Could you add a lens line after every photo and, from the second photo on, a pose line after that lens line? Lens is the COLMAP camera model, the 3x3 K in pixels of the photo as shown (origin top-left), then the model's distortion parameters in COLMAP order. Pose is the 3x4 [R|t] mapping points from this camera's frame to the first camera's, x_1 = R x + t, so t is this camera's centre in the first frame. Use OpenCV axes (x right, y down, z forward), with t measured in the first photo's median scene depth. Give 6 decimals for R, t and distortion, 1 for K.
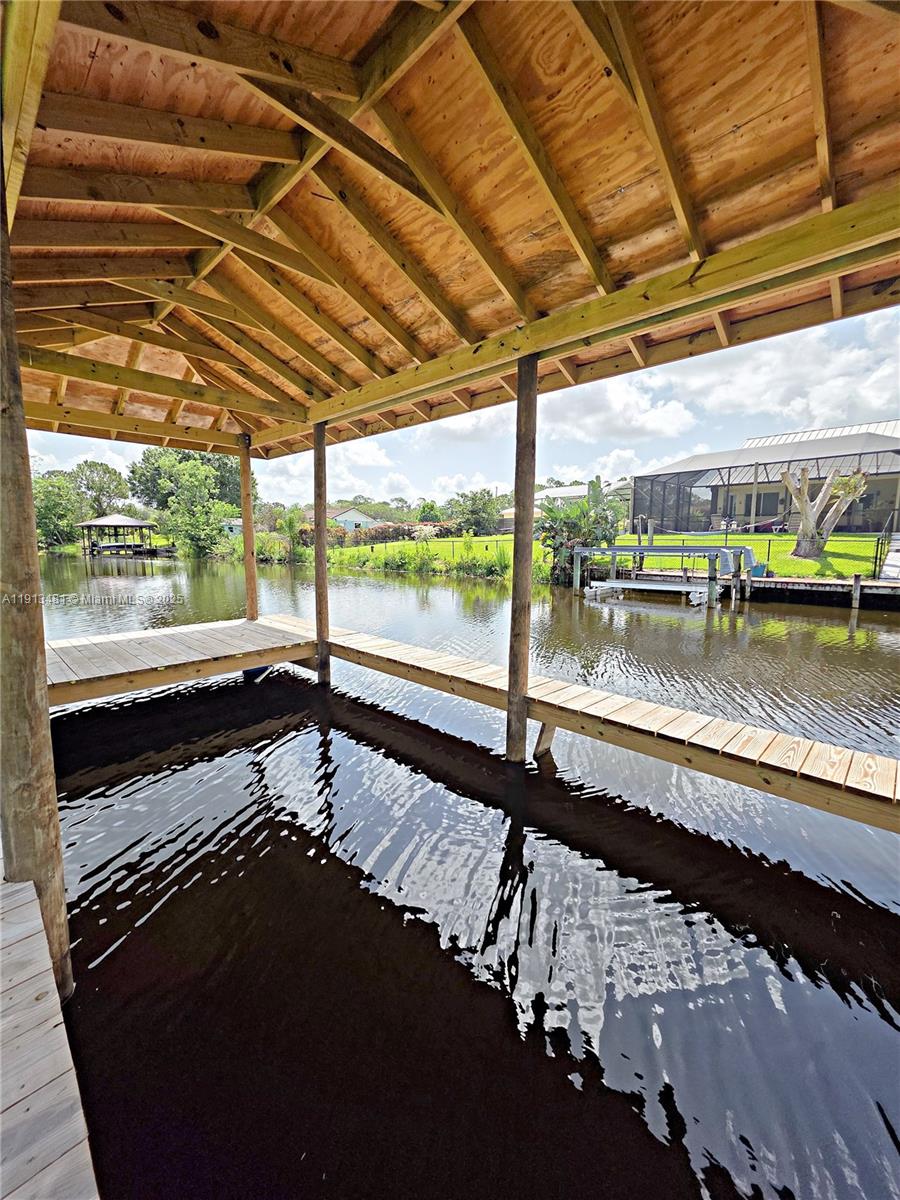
lens RADIAL K [[478.1, 0, 452.2], [0, 478.1, 598.7], [0, 0, 1]] dist [0.002824, 0.000418]
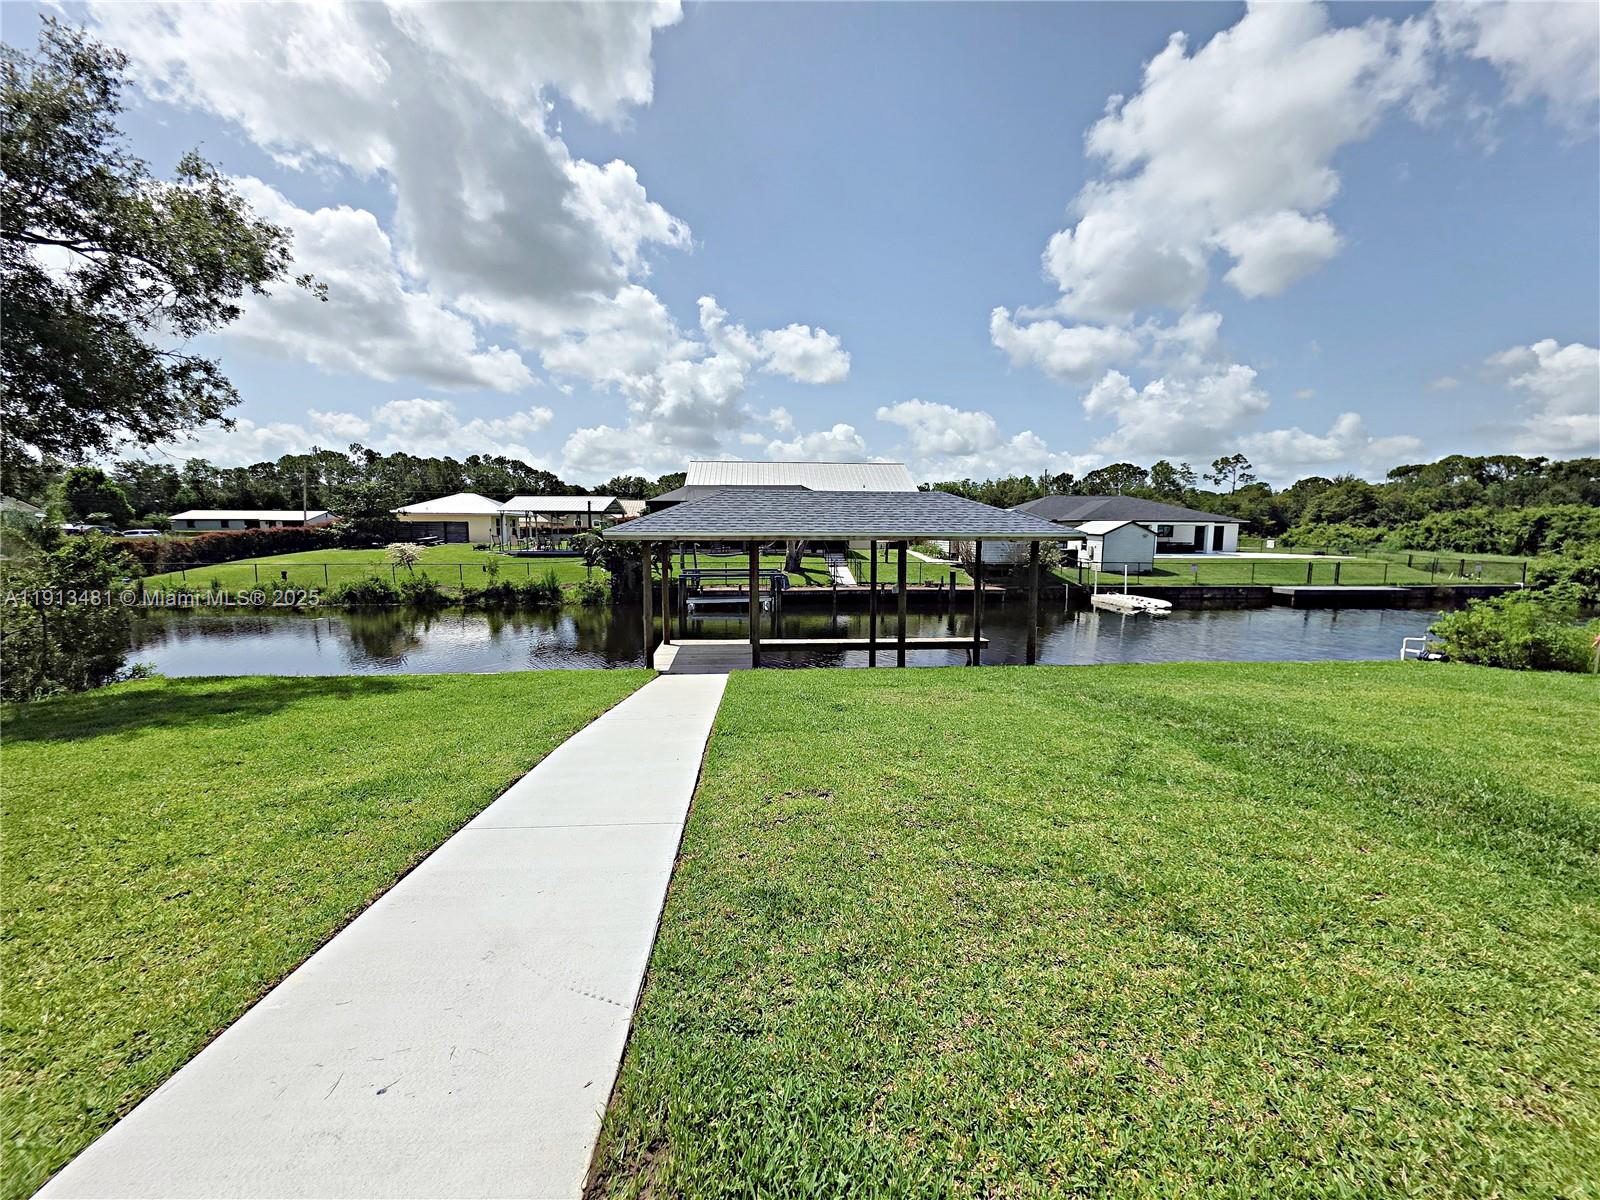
lens RADIAL K [[637.5, 0, 801.7], [0, 637.5, 599.5], [0, 0, 1]] dist [0.002824, 0.000418]
pose [[0.668981, -0.082594, 0.738677, -0.467721], [0.093471, 0.995266, 0.026632, -0.032313], [-0.737379, 0.051229, 0.673534, -0.239352]]
